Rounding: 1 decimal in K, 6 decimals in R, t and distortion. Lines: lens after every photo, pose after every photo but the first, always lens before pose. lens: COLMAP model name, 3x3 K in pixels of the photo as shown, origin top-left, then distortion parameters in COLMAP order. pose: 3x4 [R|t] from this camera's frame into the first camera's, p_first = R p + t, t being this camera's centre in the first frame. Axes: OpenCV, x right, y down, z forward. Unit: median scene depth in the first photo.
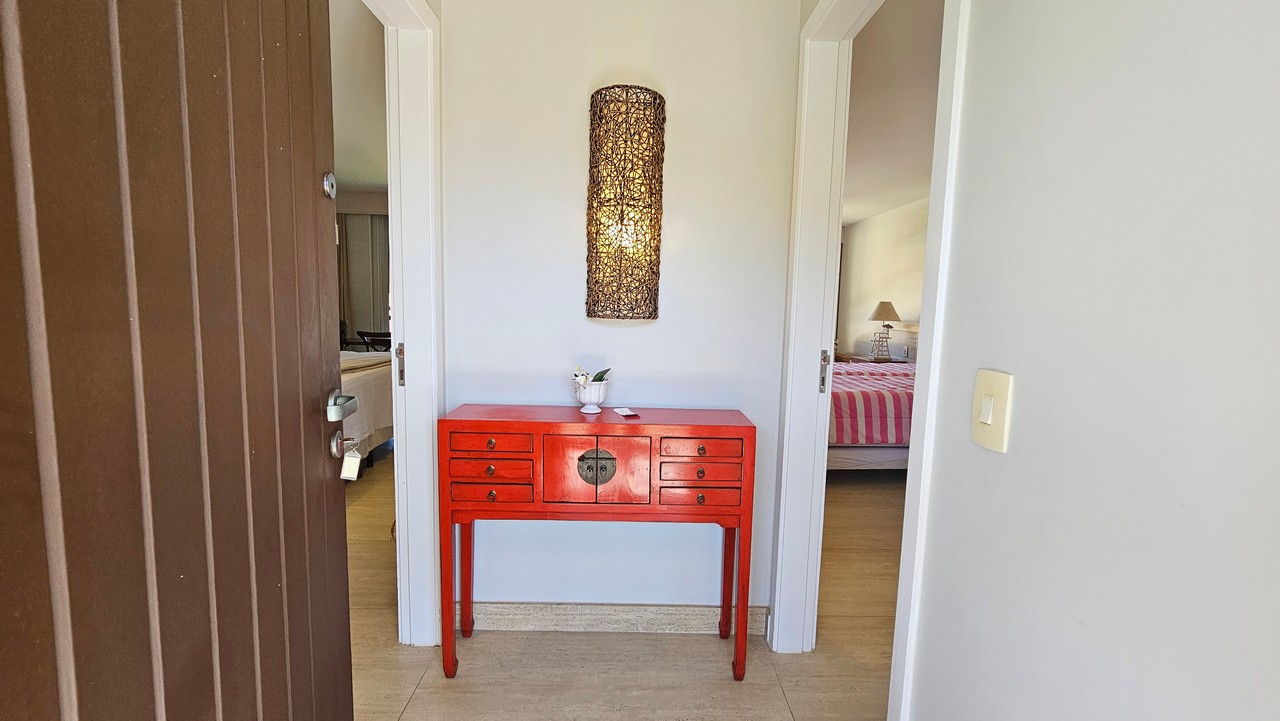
lens RADIAL K [[522.6, 0, 637.4], [0, 522.6, 358.9], [0, 0, 1]] dist [0.000136, -0.000024]
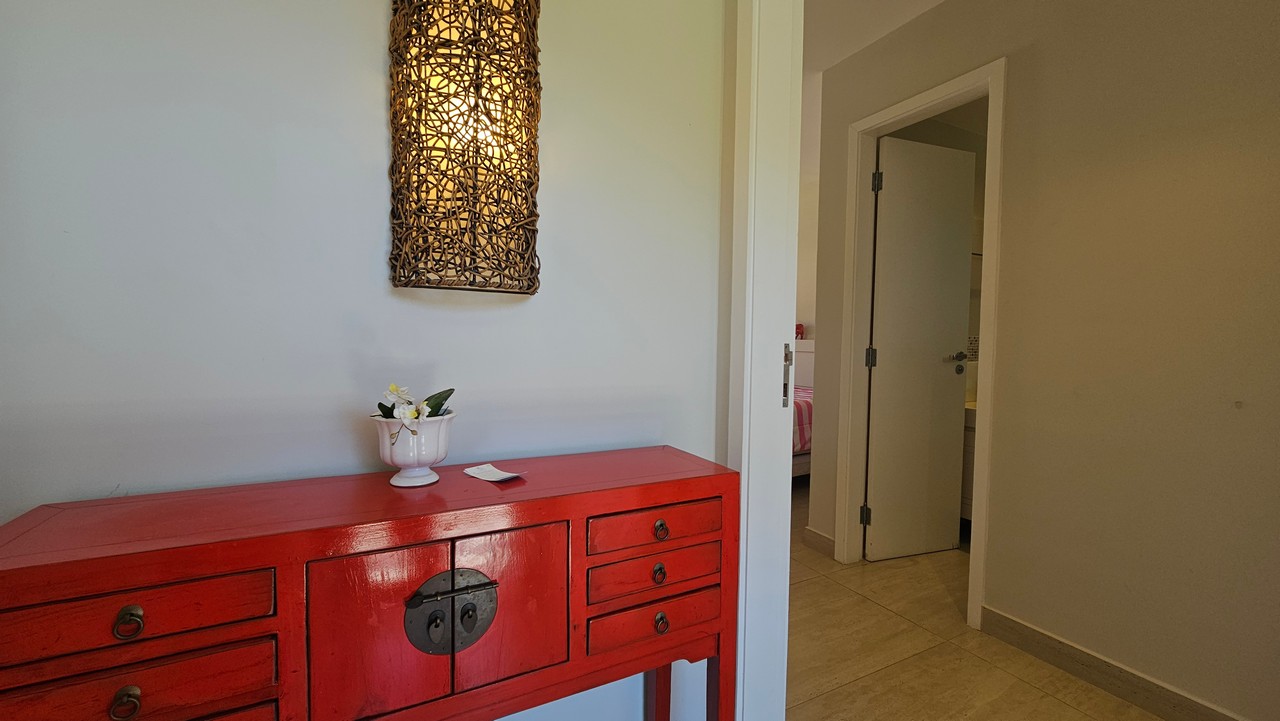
lens RADIAL K [[517.5, 0, 638.2], [0, 517.5, 356.9], [0, 0, 1]] dist [0.001079, 0.000188]
pose [[0.890969, -0.027748, 0.453216, -0.122687], [0.052983, 0.997666, -0.043078, 0.019837], [-0.450963, 0.062394, 0.890359, 0.502645]]
